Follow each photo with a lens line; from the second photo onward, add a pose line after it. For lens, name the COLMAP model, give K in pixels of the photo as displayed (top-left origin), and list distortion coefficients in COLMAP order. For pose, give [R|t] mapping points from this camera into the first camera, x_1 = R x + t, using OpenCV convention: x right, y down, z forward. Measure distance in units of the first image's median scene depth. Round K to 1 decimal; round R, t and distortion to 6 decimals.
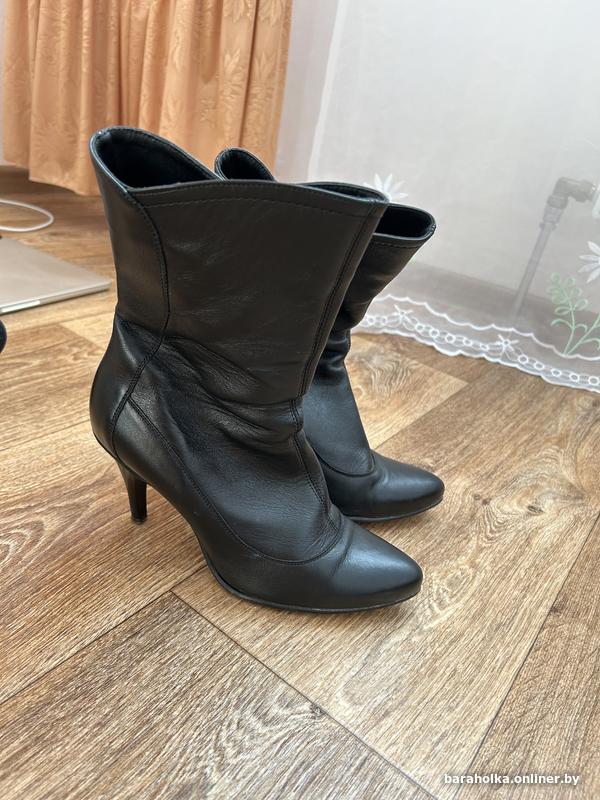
lens RADIAL K [[613.4, 0, 300.5], [0, 613.4, 405.0], [0, 0, 1]] dist [0.008712, -0.008738]
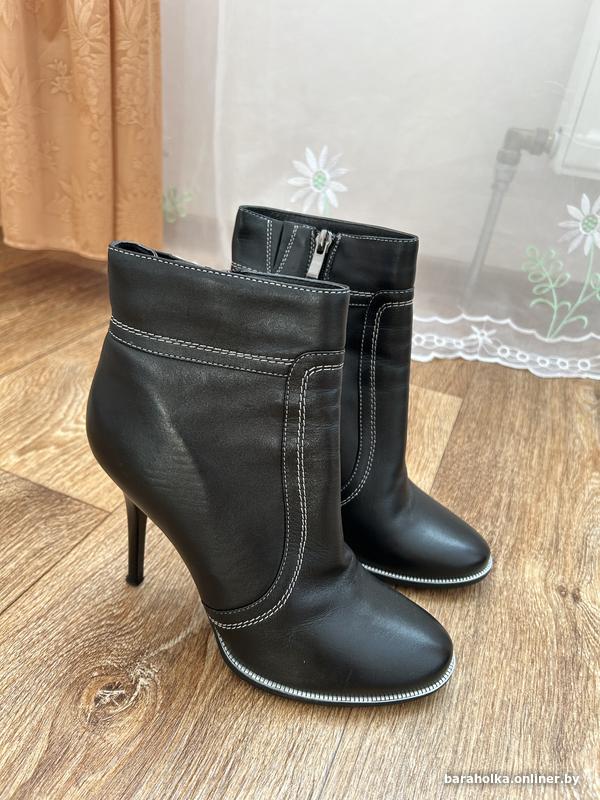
lens RADIAL K [[613.4, 0, 299.3], [0, 613.4, 400.9], [0, 0, 1]] dist [0.008712, -0.008738]
pose [[0.968102, -0.173712, 0.180562, -0.077460], [0.160540, 0.983338, 0.085278, -0.127499], [-0.192367, -0.053570, 0.979860, 0.224274]]
